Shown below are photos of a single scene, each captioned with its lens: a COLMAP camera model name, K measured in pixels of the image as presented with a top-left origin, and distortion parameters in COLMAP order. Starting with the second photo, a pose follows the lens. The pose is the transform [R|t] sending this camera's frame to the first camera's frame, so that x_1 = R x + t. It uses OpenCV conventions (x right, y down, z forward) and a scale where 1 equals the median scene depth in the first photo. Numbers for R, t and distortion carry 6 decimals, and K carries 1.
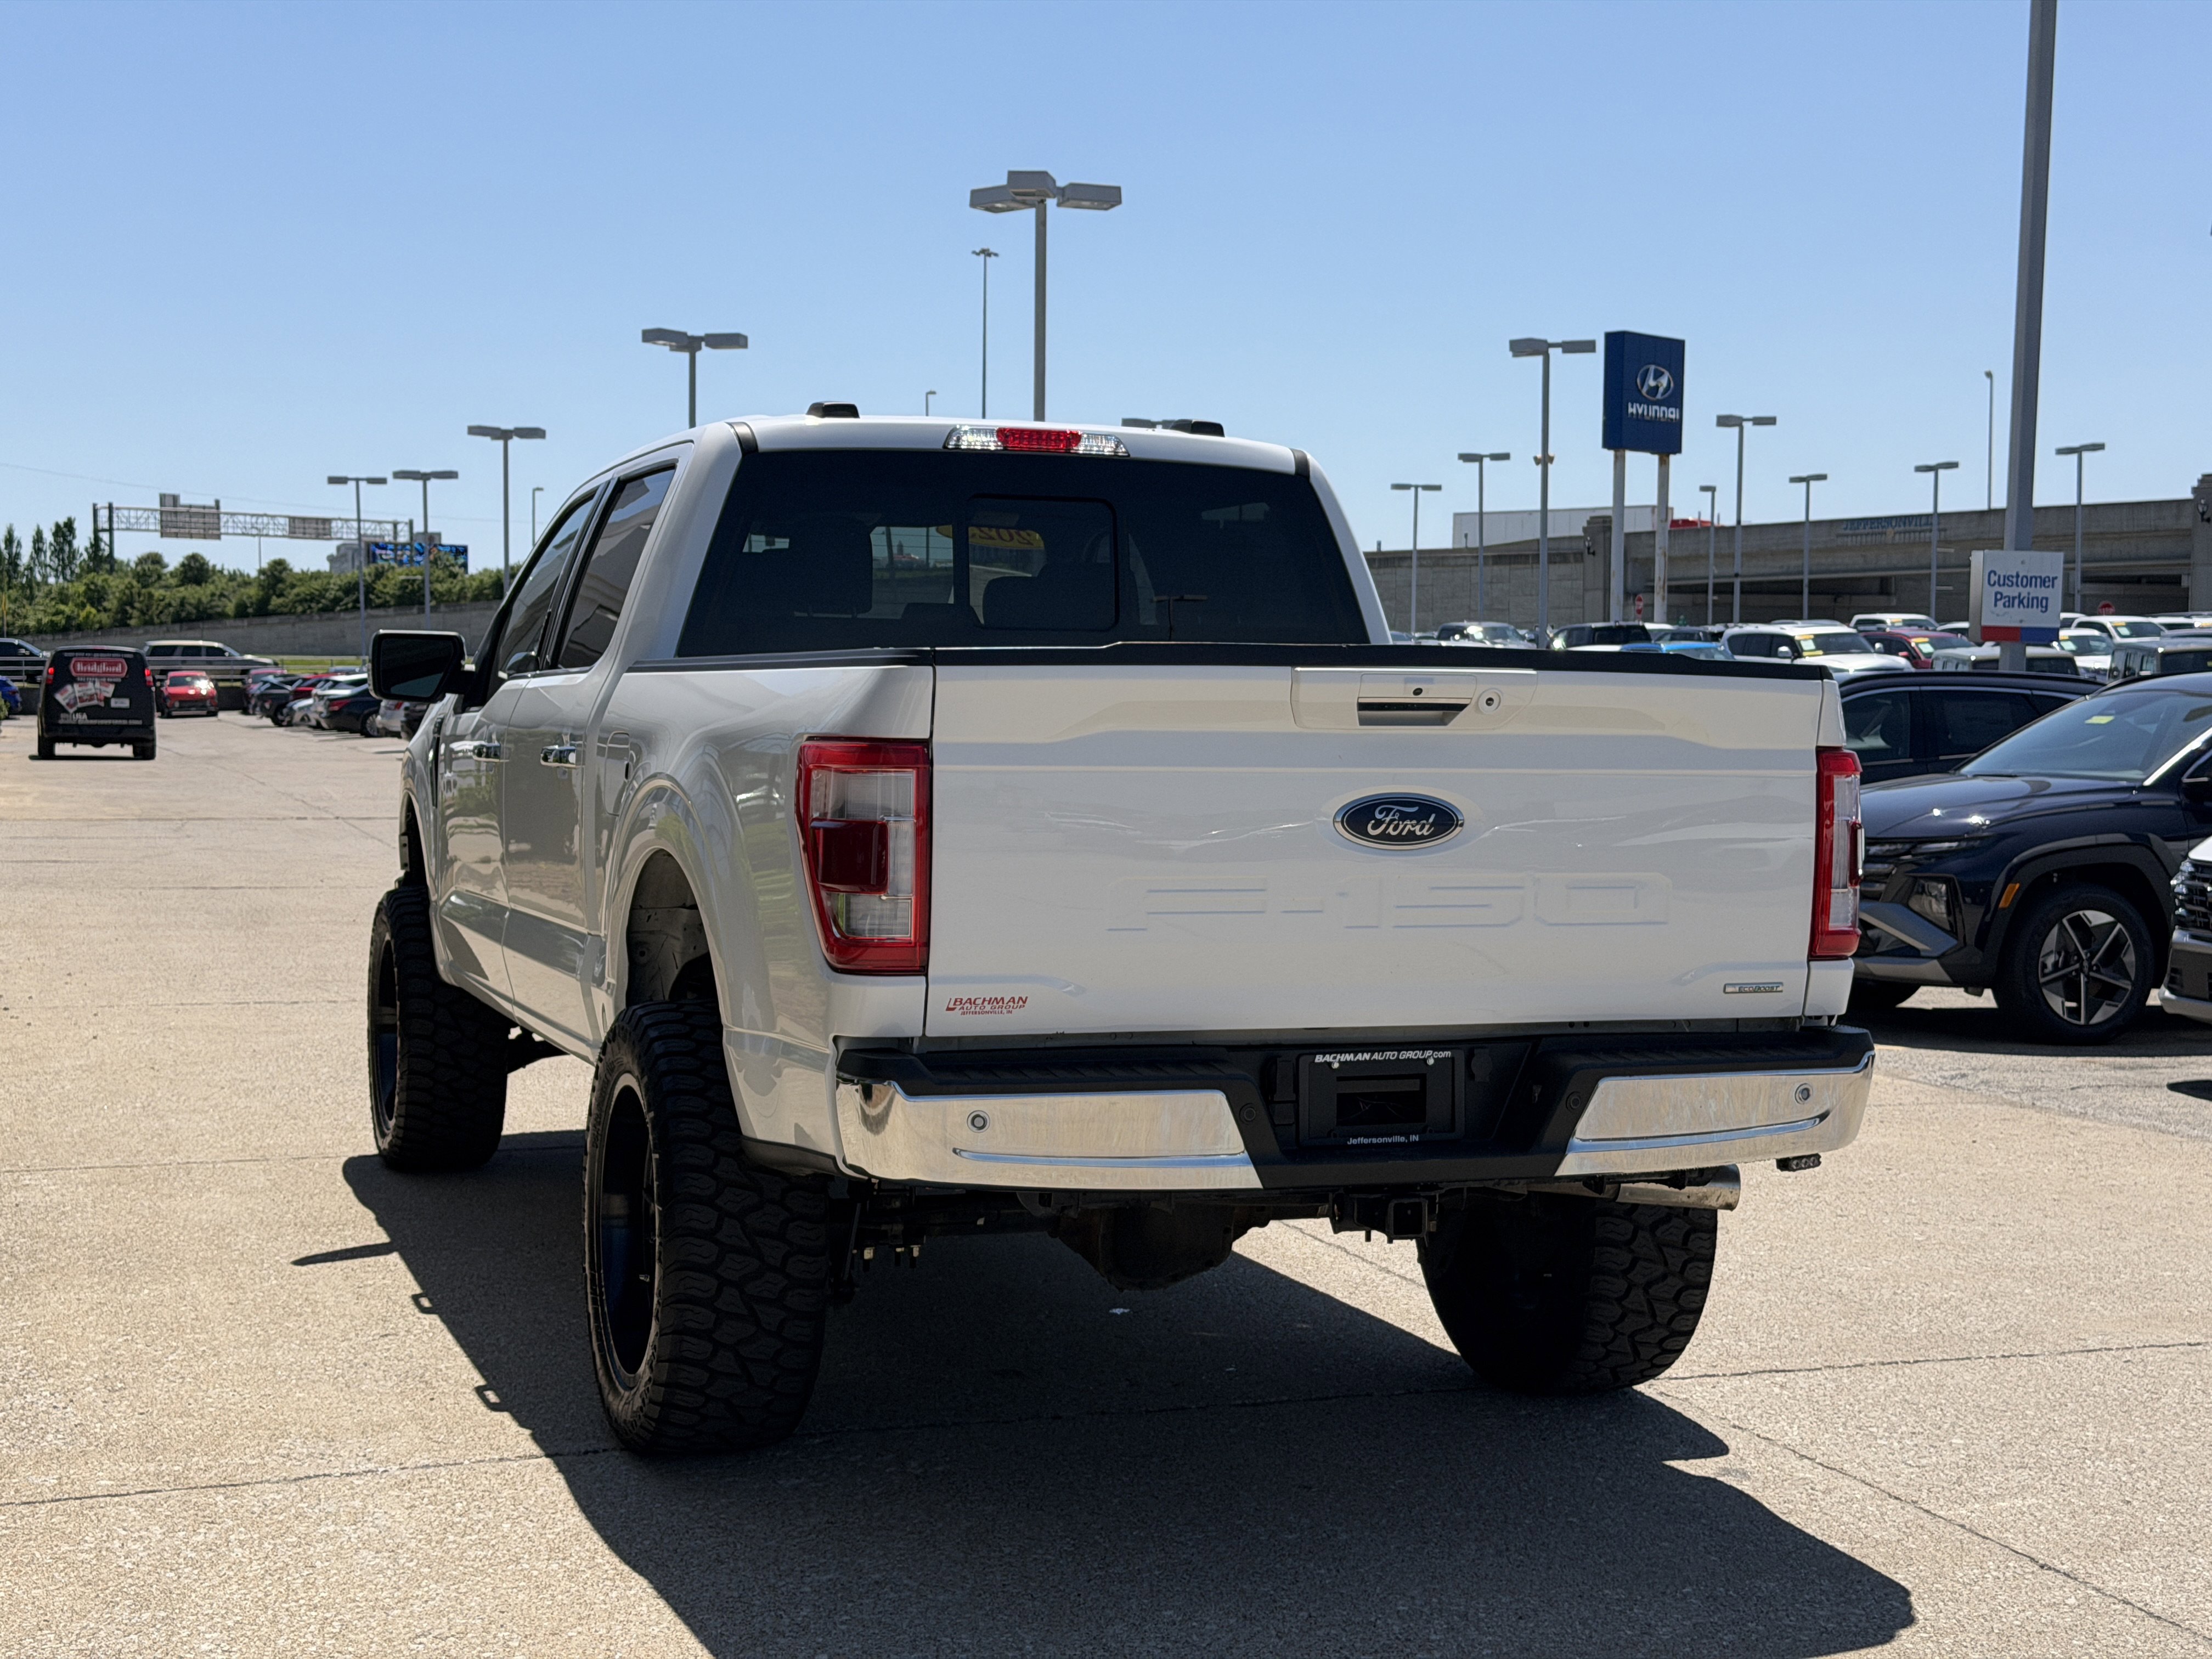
lens RADIAL K [[3006.6, 0, 1055.5], [0, 3006.6, 887.9], [0, 0, 1]] dist [0.132776, -0.030672]
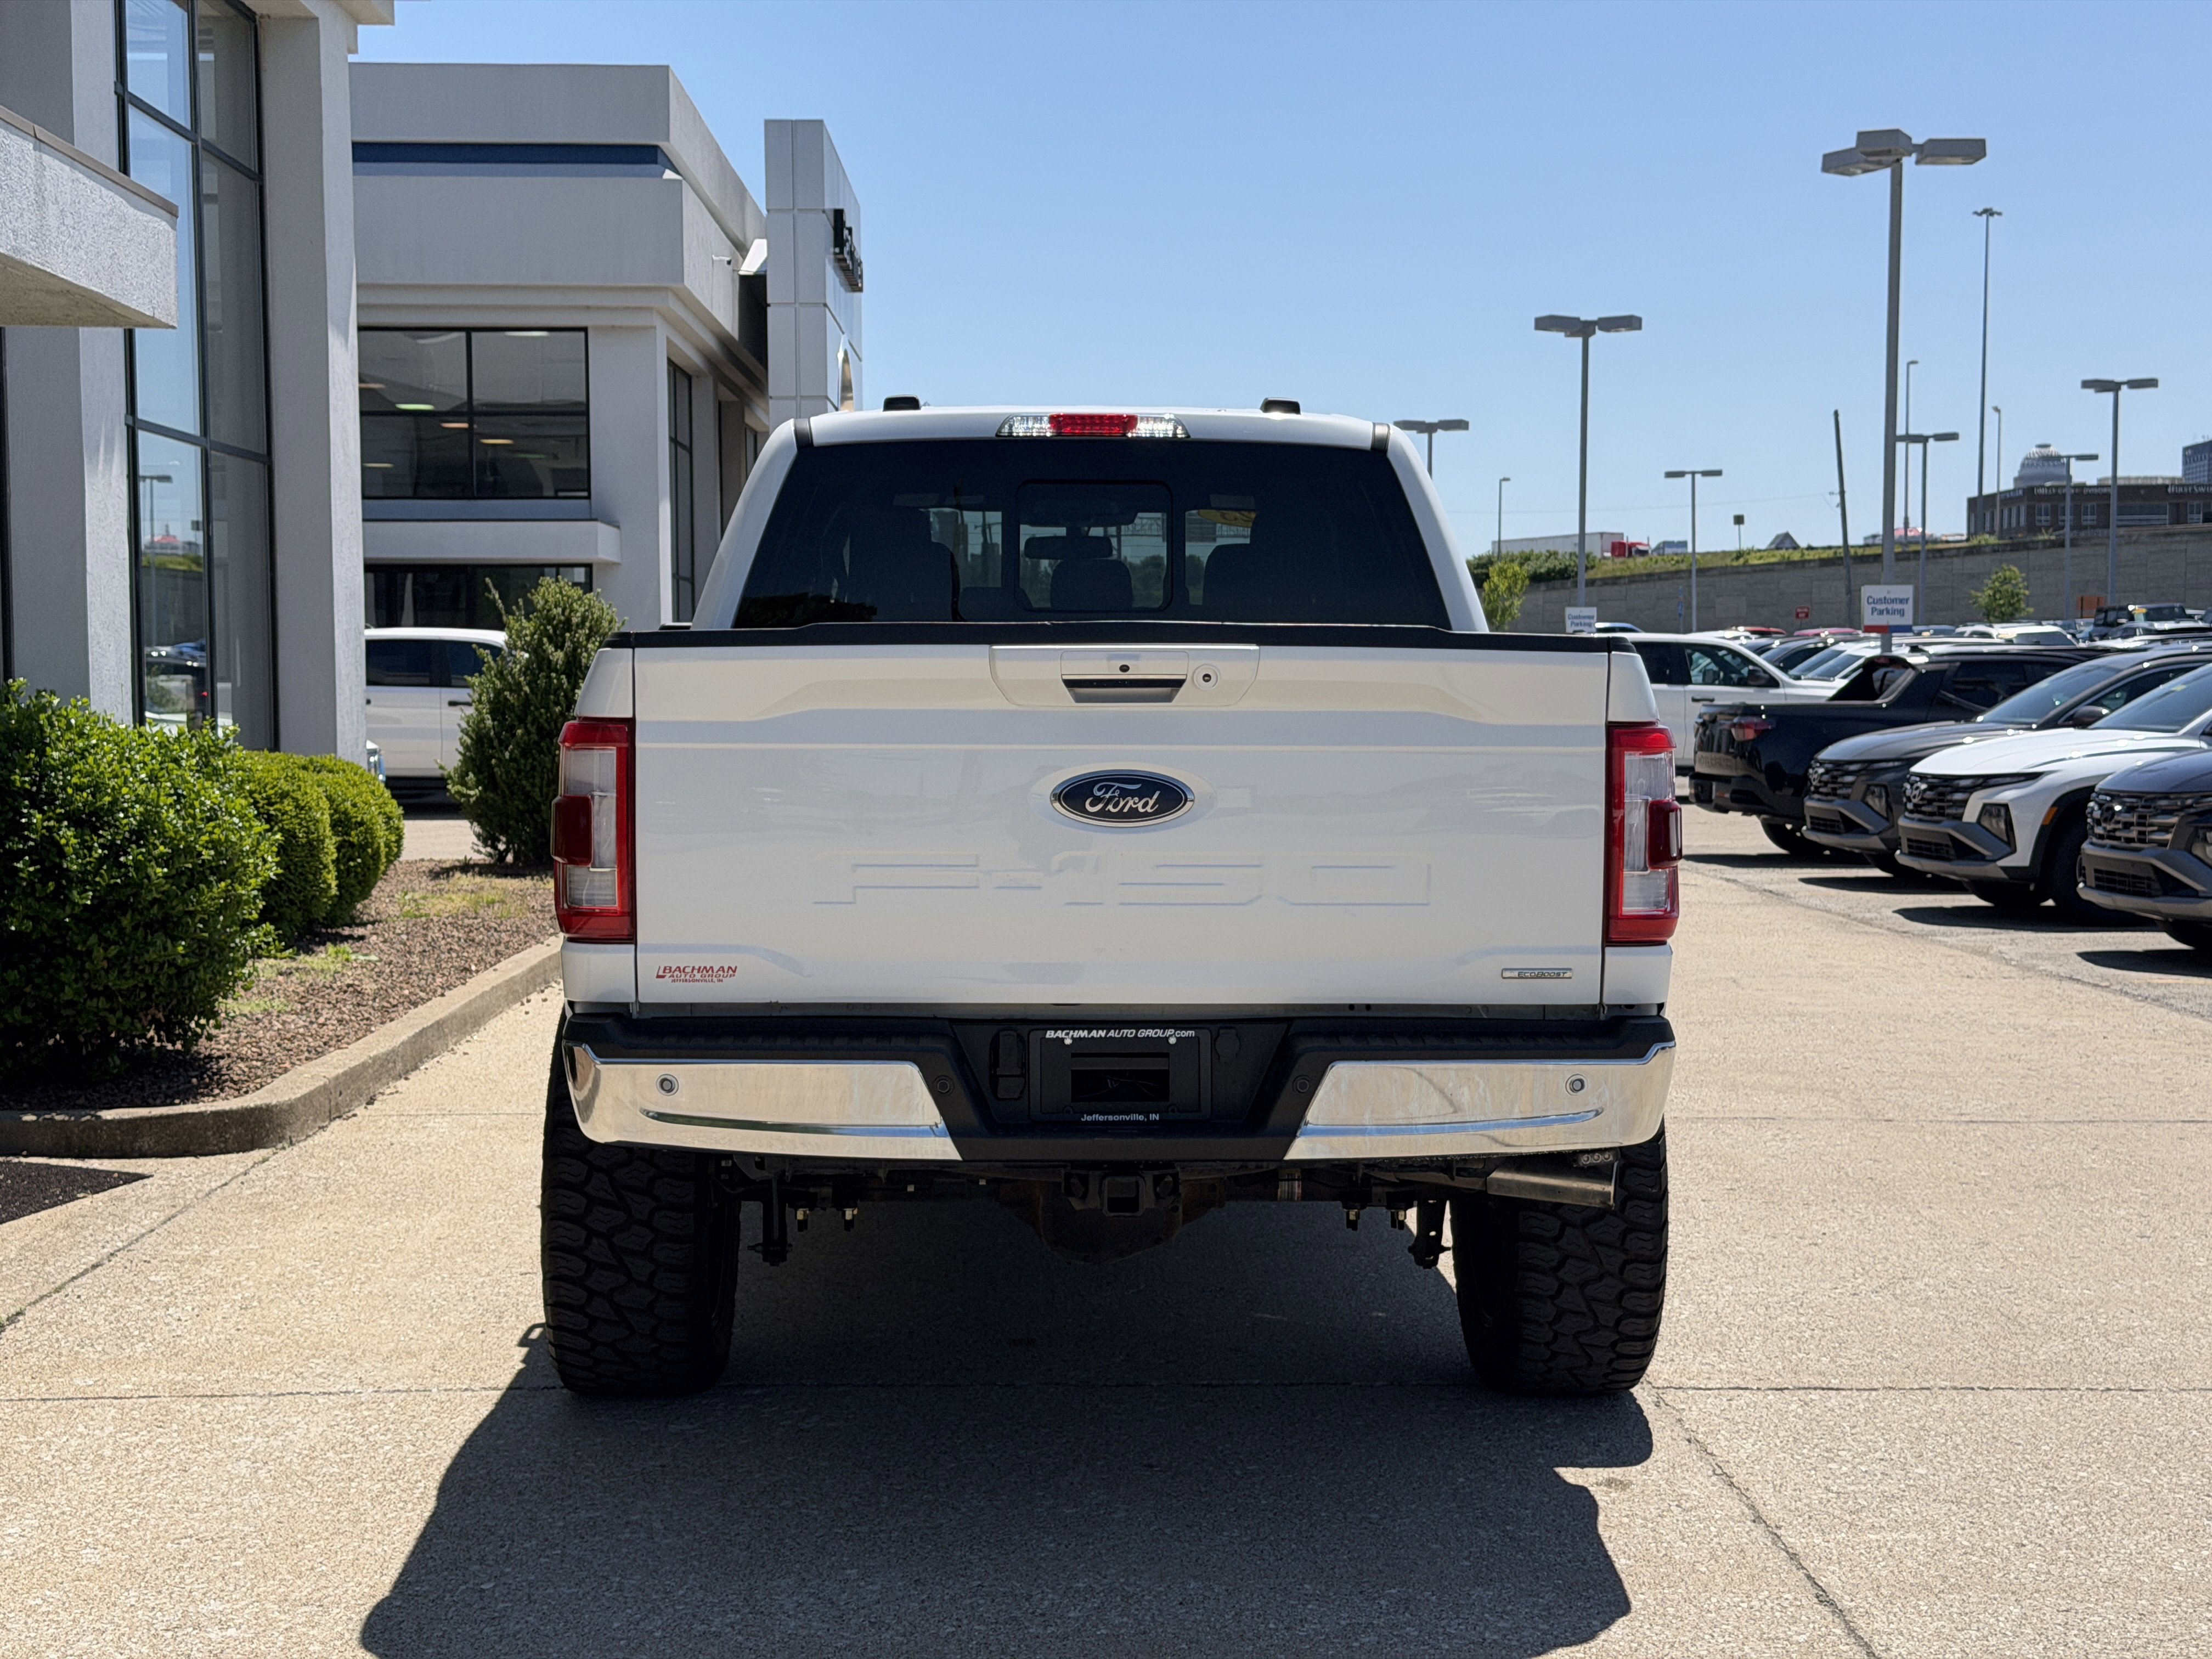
lens RADIAL K [[2988.3, 0, 1073.8], [0, 2988.3, 856.5], [0, 0, 1]] dist [0.135396, -0.012754]
pose [[0.950898, 0.008314, -0.309394, 0.375053], [-0.010061, 0.999941, -0.004052, 0.001241], [0.309342, 0.006966, 0.950925, 0.049084]]
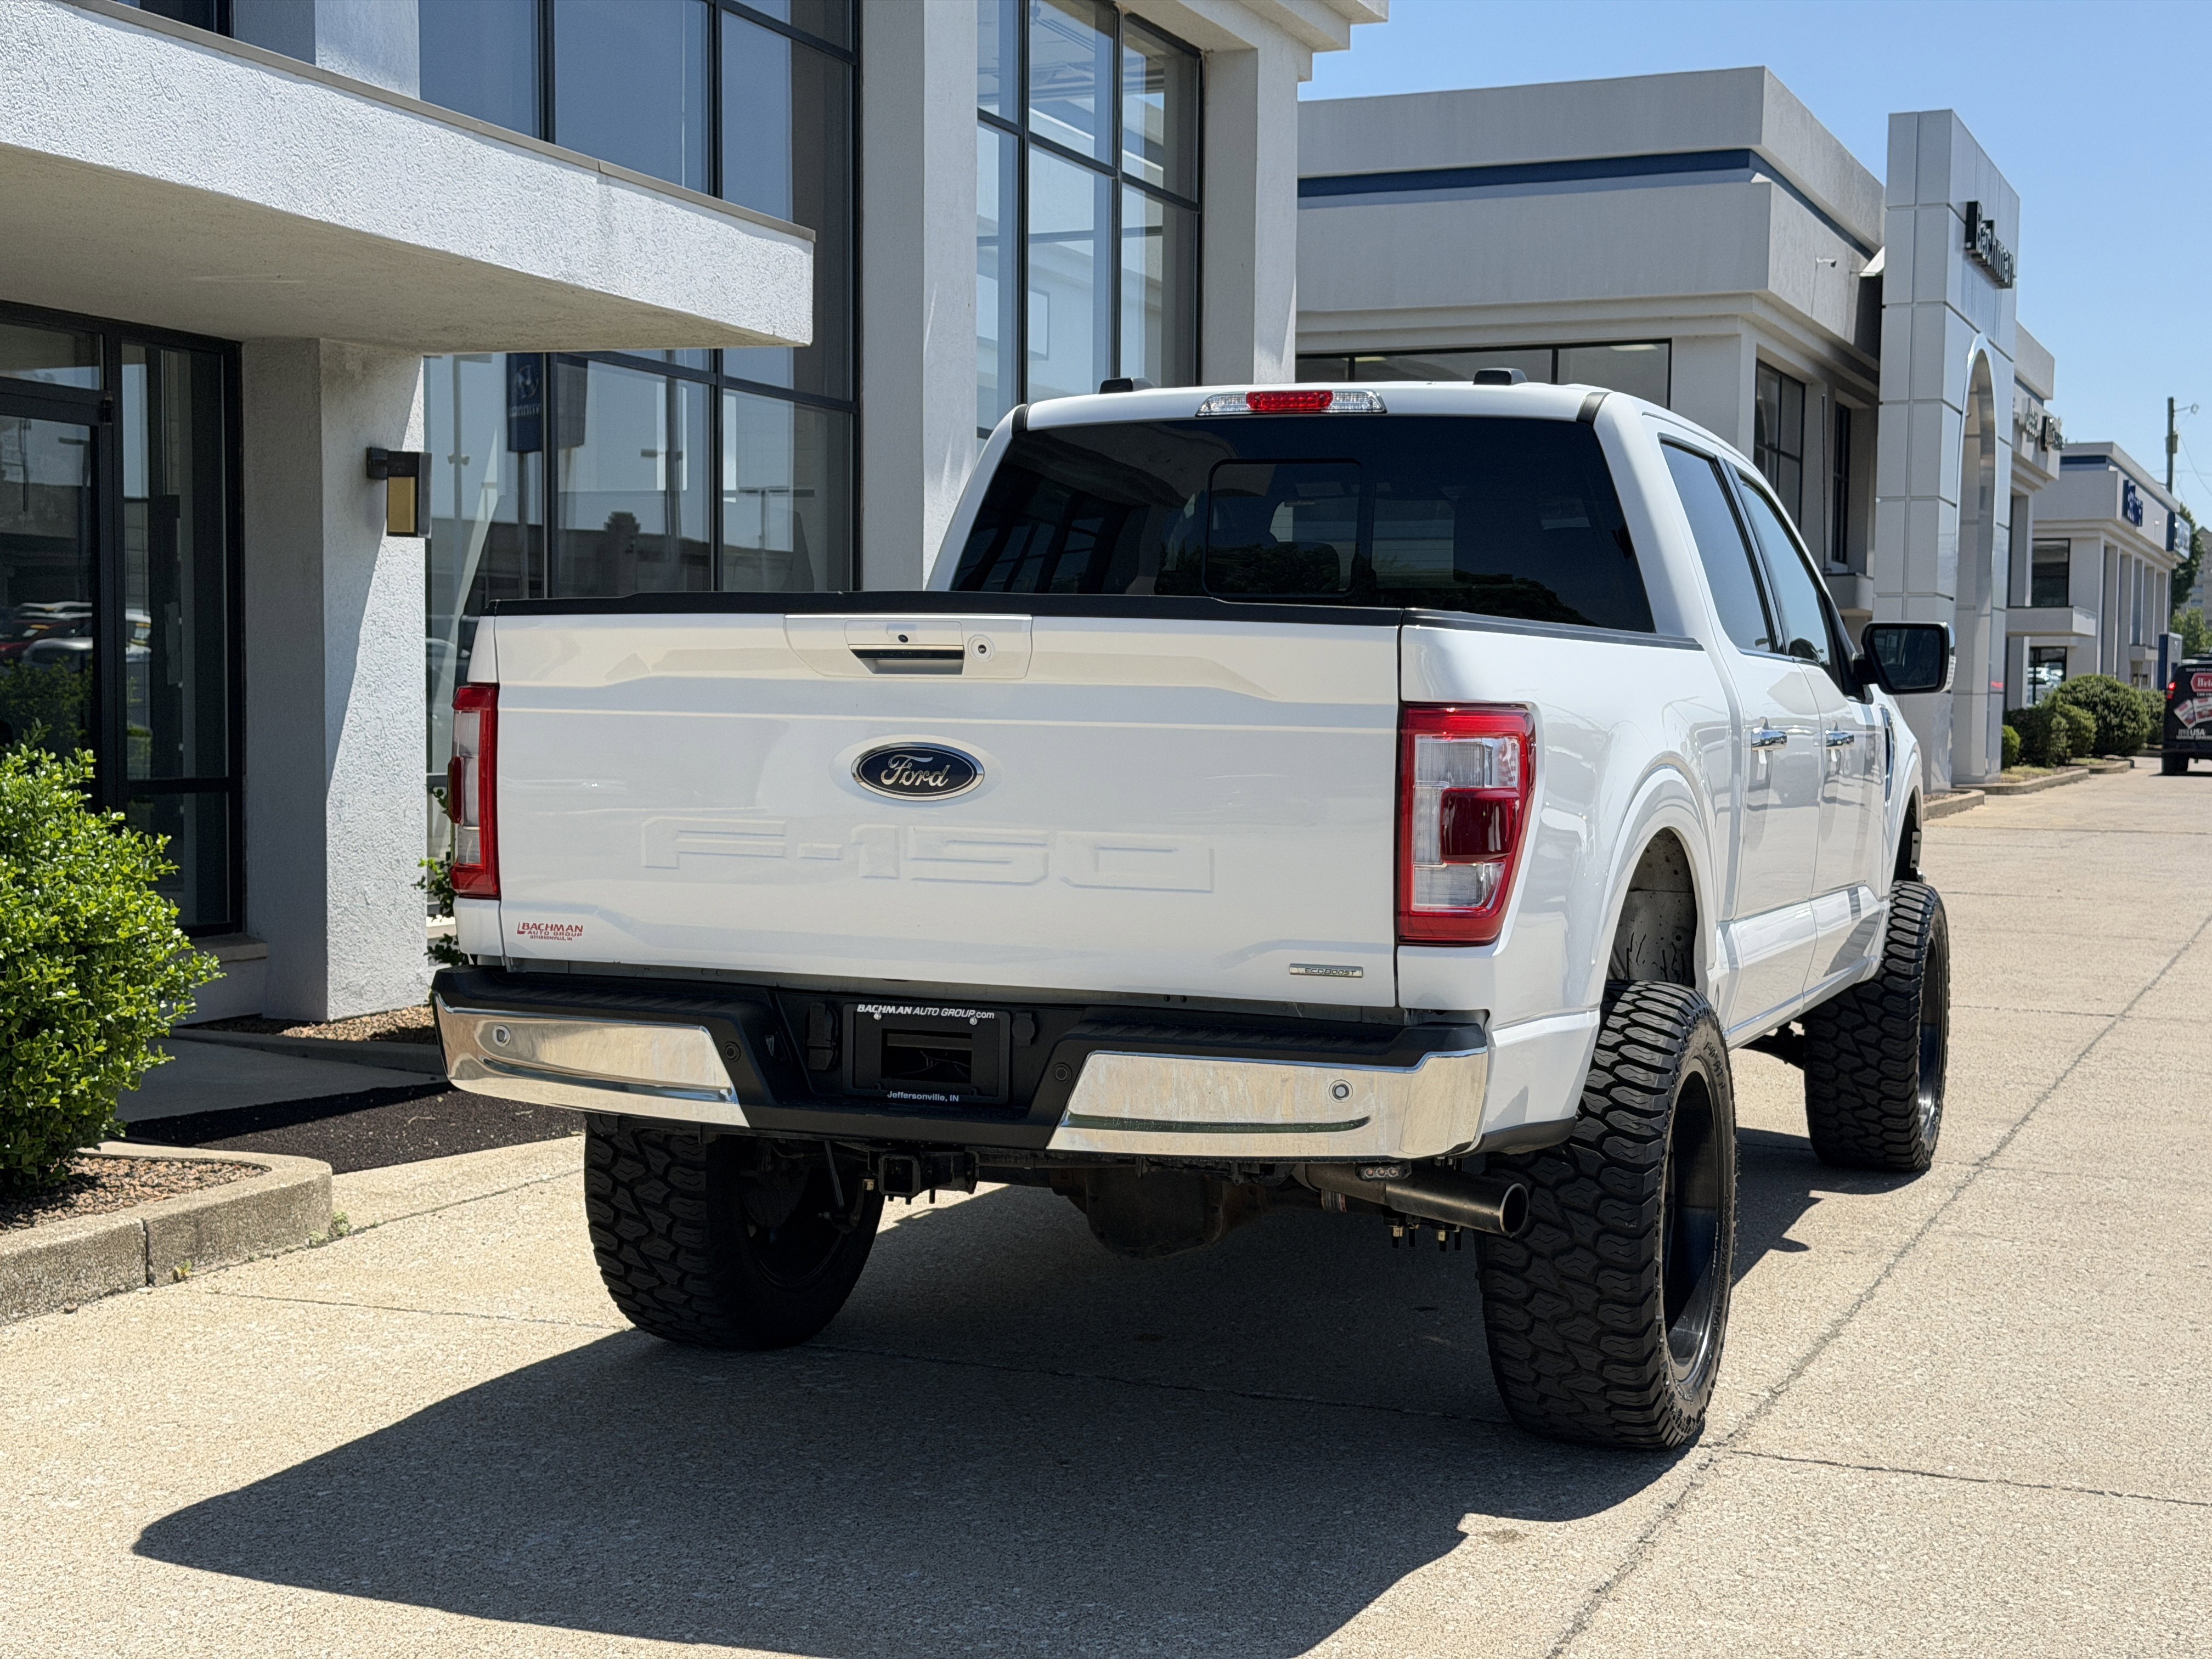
lens RADIAL K [[2979.9, 0, 1113.9], [0, 2979.9, 889.1], [0, 0, 1]] dist [0.170508, -0.269748]
pose [[0.756914, 0.043760, -0.652048, 0.738381], [-0.047687, 0.998794, 0.011673, 0.001599], [0.651772, 0.022259, 0.758088, 0.282570]]
